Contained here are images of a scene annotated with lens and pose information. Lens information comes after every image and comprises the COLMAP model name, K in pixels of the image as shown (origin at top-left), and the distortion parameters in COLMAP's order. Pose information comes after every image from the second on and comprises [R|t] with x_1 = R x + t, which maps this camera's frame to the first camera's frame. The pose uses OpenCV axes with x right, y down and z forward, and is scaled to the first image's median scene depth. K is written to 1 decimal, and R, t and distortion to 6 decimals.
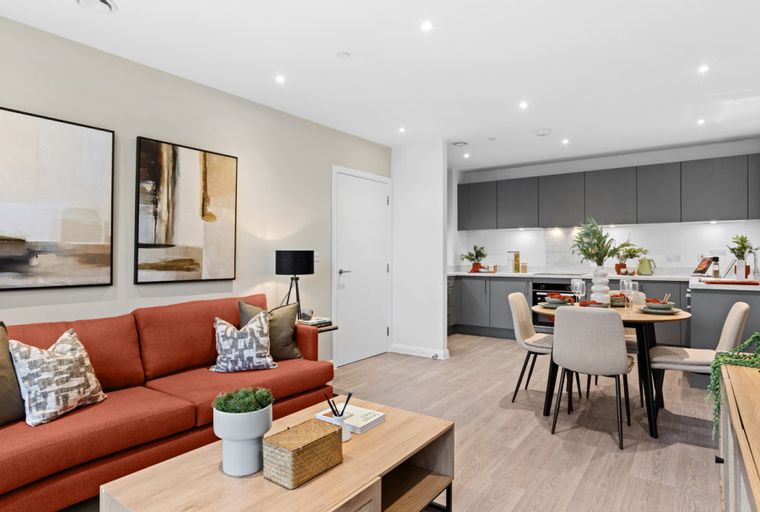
lens RADIAL K [[448.1, 0, 373.9], [0, 448.1, 253.0], [0, 0, 1]] dist [-0.029831, 0.003657]
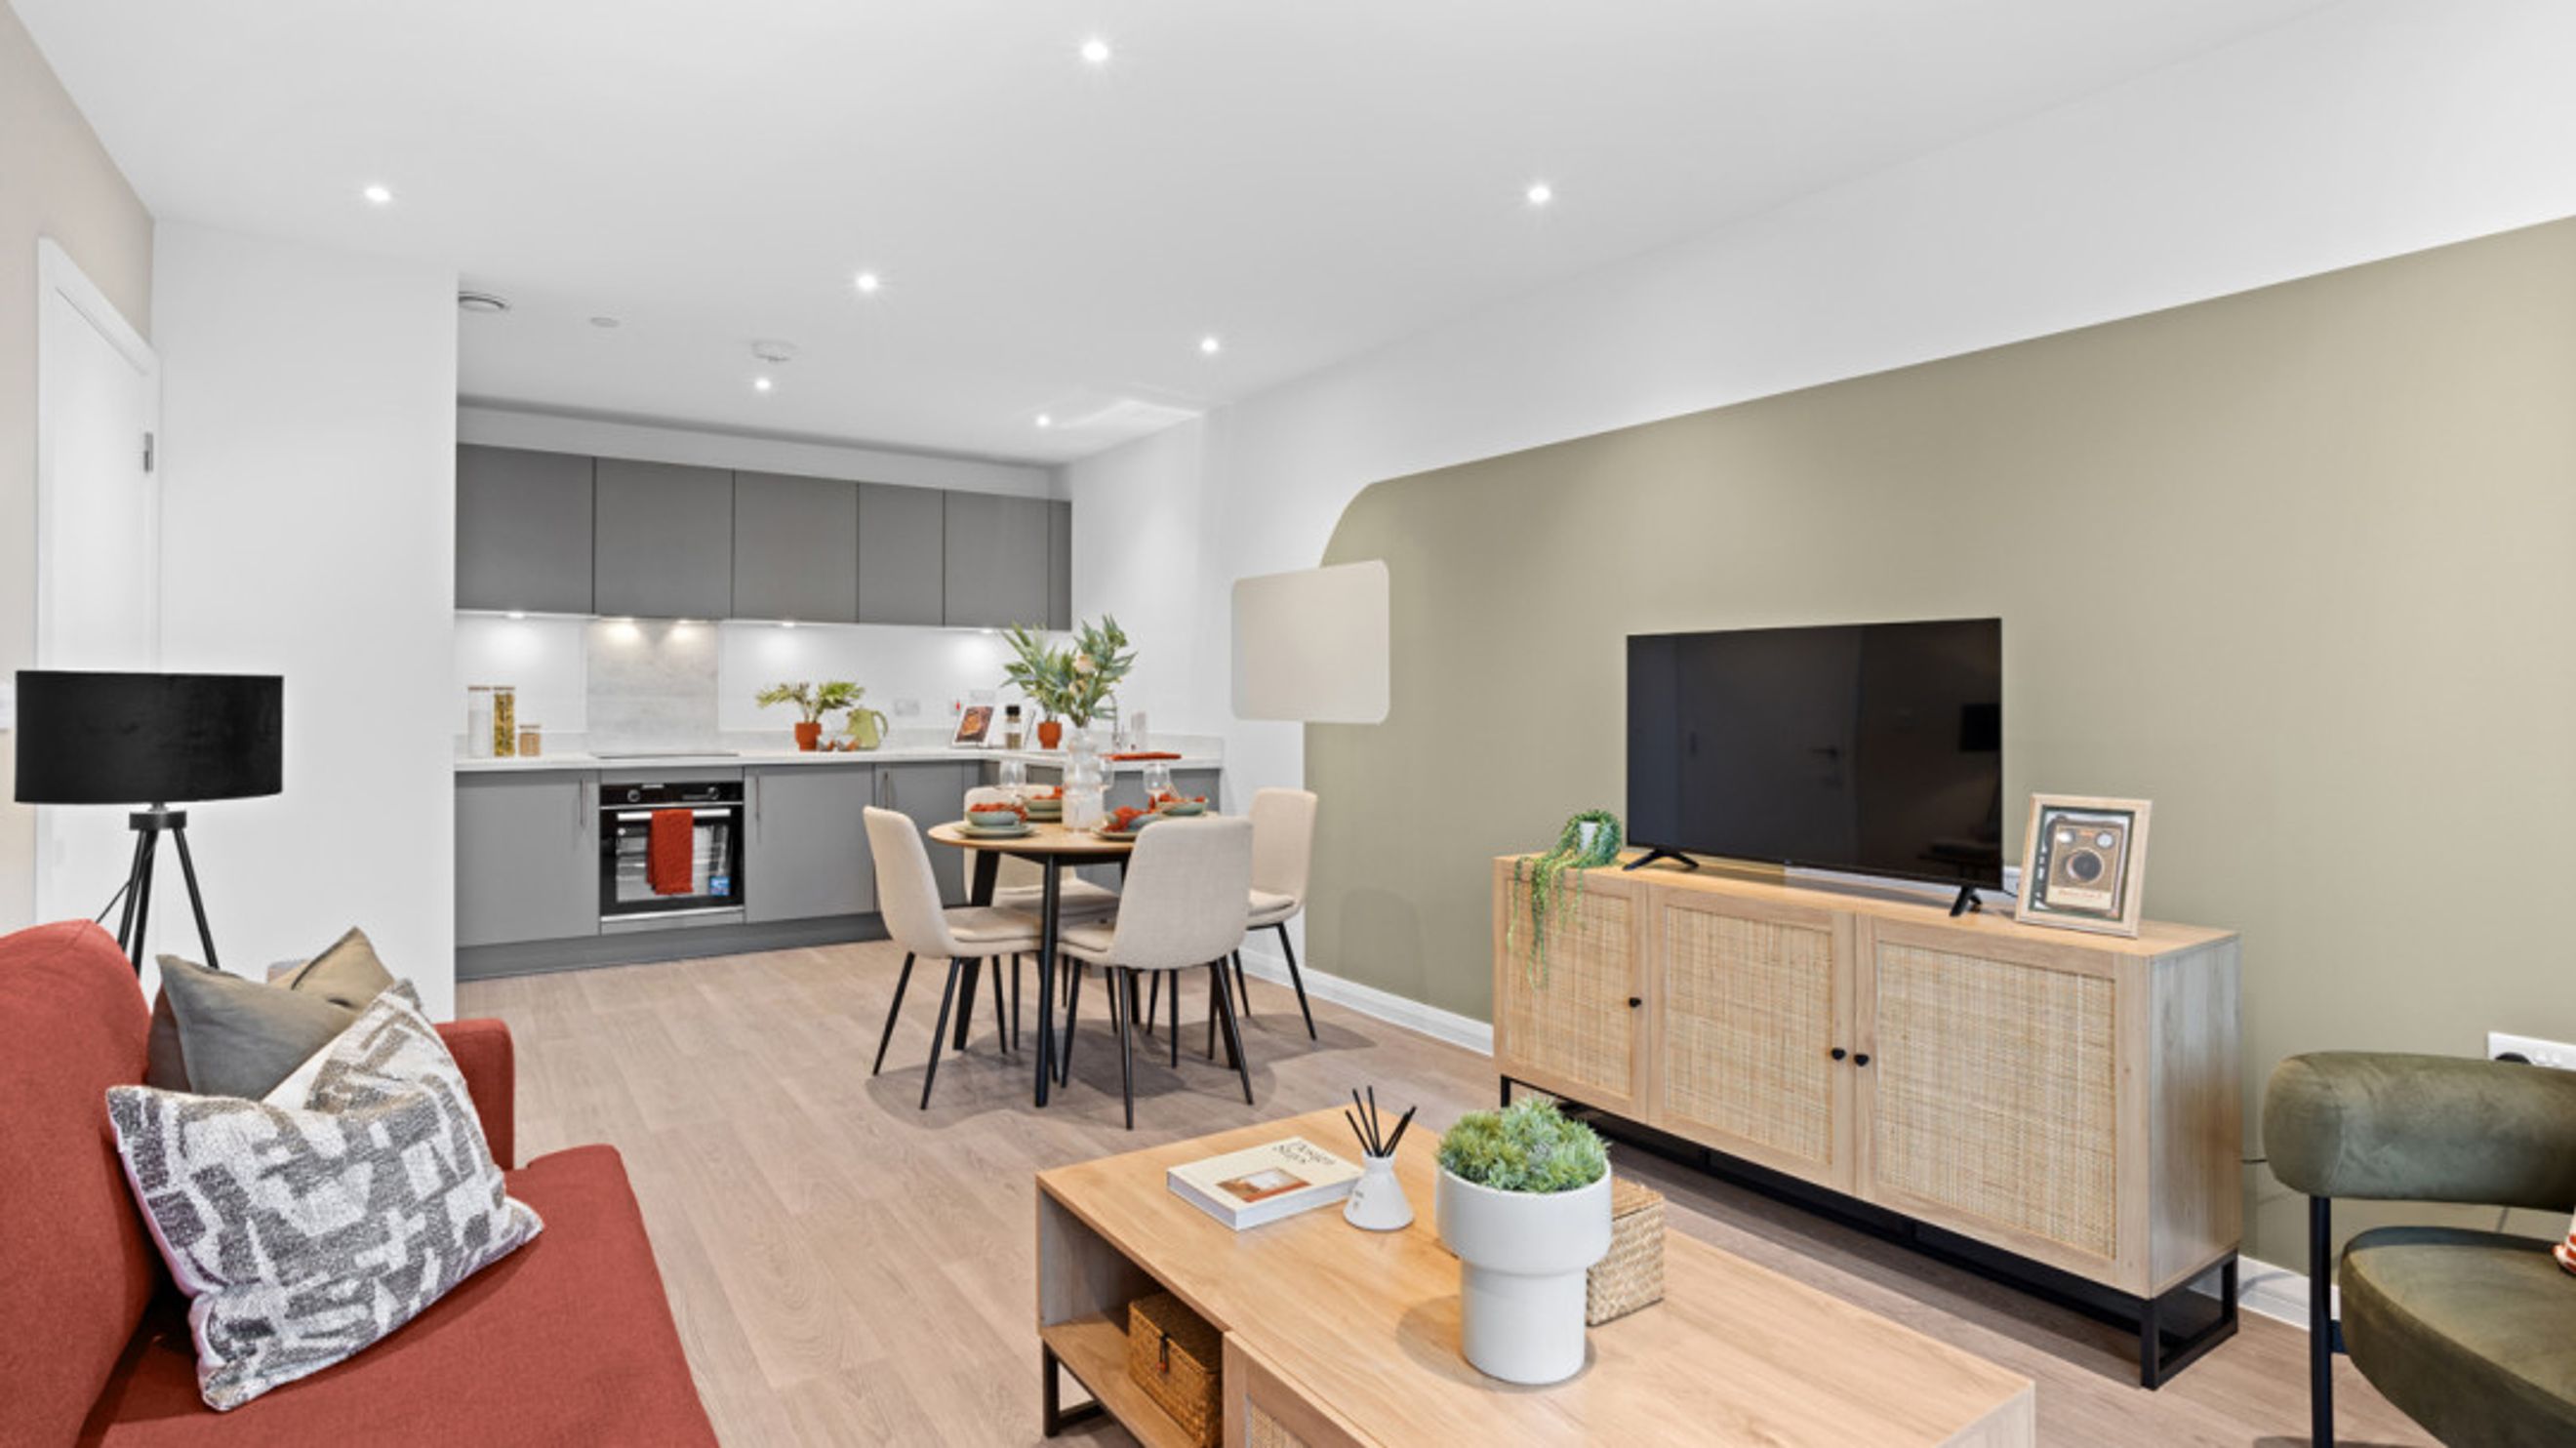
lens RADIAL K [[1250.6, 0, 1264.8], [0, 1250.6, 698.0], [0, 0, 1]] dist [-0.005721, 0.000309]
pose [[0.341230, 0.005067, 0.939966, -0.347736], [-0.009426, 0.999954, -0.001968, 0.000959], [-0.939933, -0.008189, 0.341262, 0.252286]]
